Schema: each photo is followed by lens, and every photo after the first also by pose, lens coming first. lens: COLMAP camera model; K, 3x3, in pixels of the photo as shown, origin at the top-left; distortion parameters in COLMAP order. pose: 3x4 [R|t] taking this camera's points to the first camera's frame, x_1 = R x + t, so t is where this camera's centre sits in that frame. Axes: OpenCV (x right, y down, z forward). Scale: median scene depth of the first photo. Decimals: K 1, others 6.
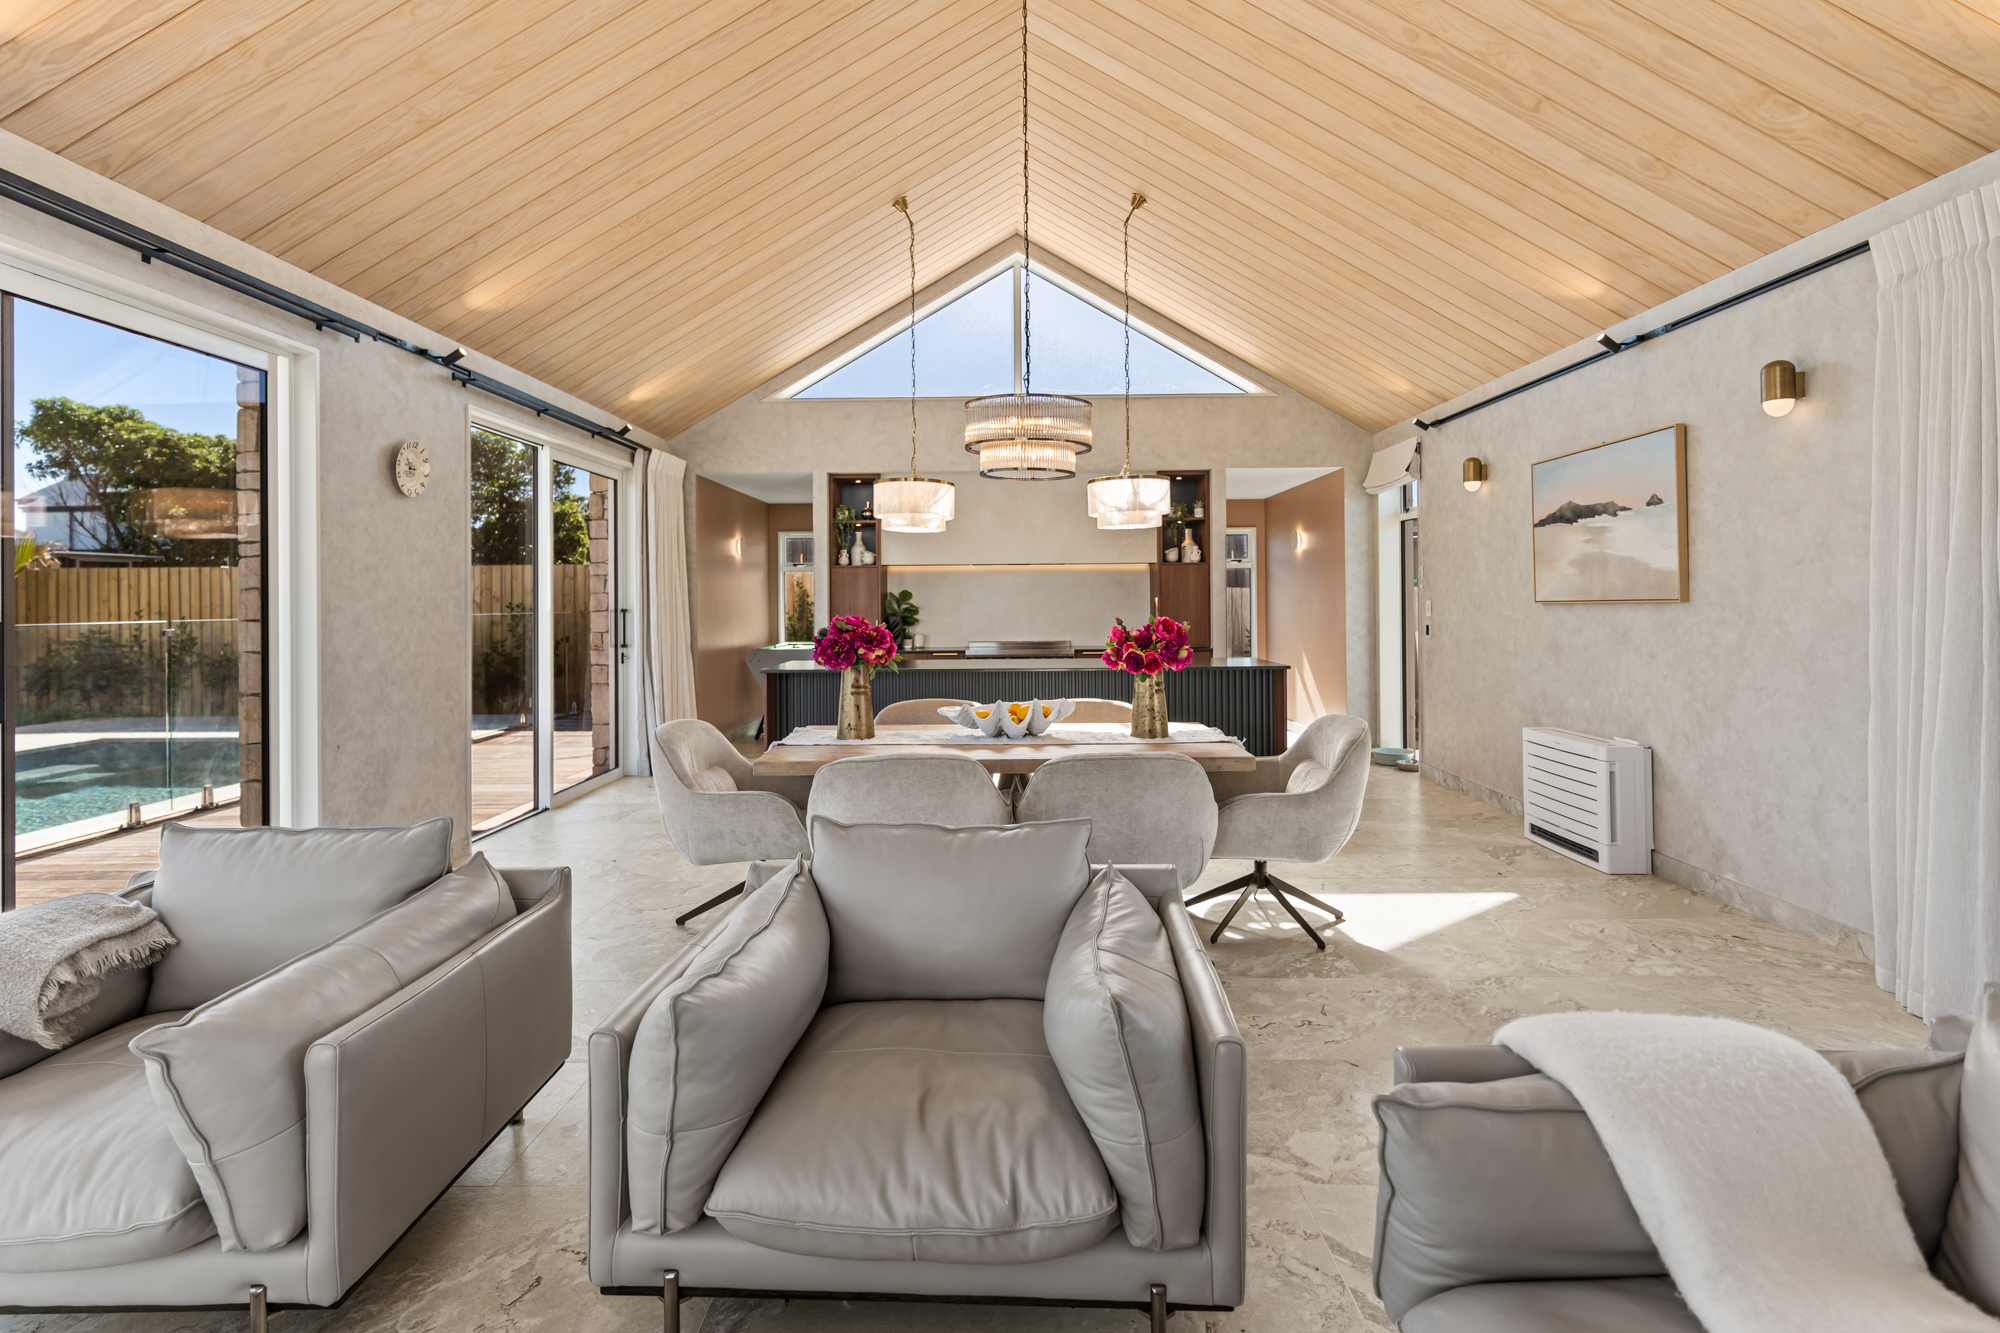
lens RADIAL K [[956.1, 0, 955.5], [0, 956.1, 593.6], [0, 0, 1]] dist [0.000456, -0.000100]
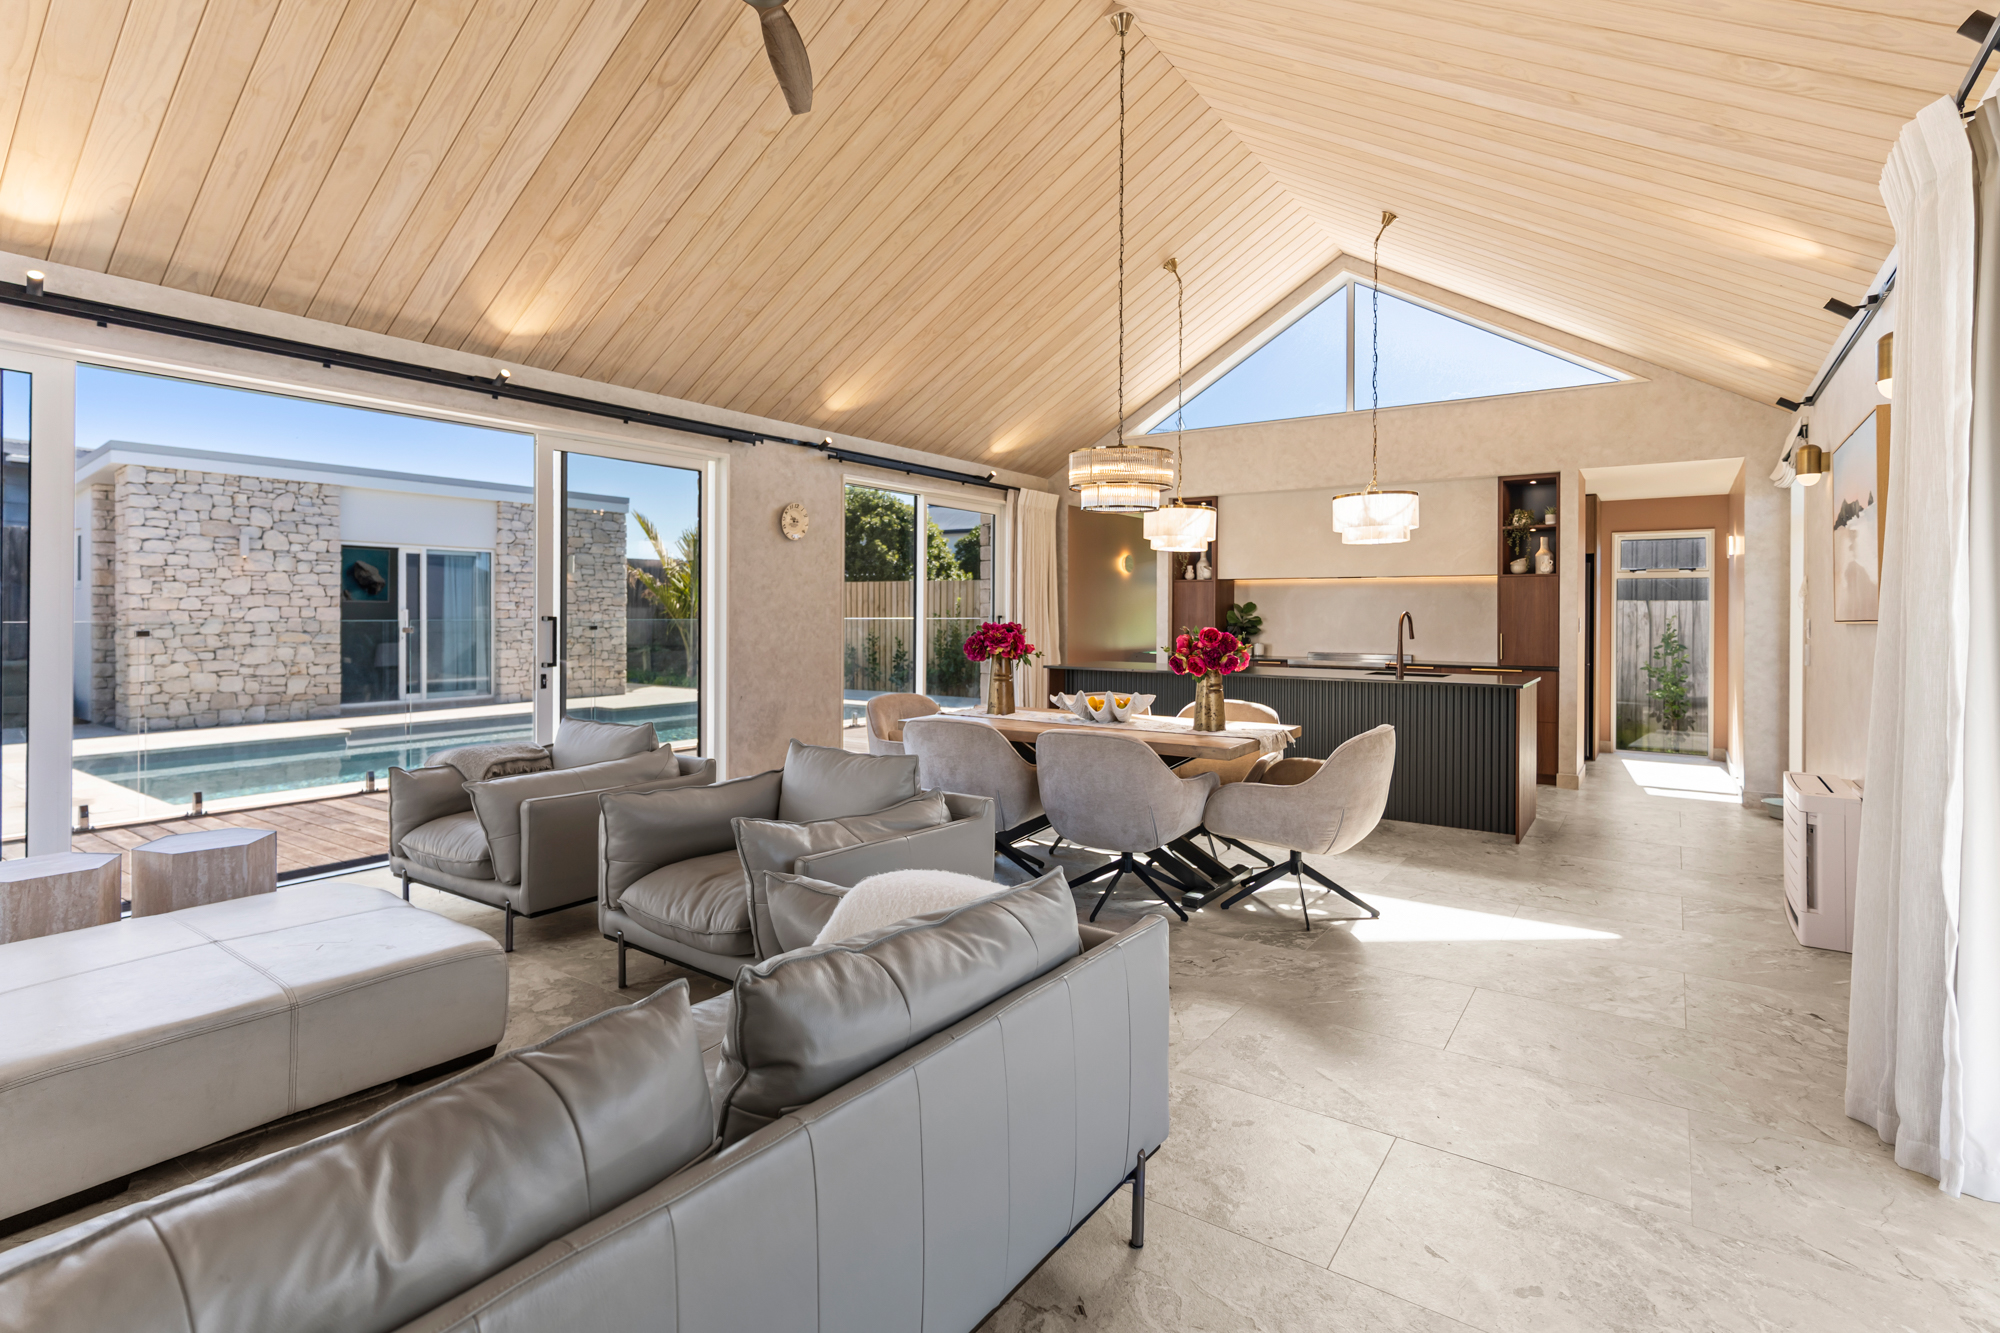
lens RADIAL K [[974.7, 0, 1001.6], [0, 974.7, 605.3], [0, 0, 1]] dist [0.000403, 0.000145]
pose [[0.826791, 0.008117, -0.562451, 0.550968], [-0.006613, 0.999967, 0.004710, -0.005461], [0.562471, -0.000175, 0.826817, -0.100420]]
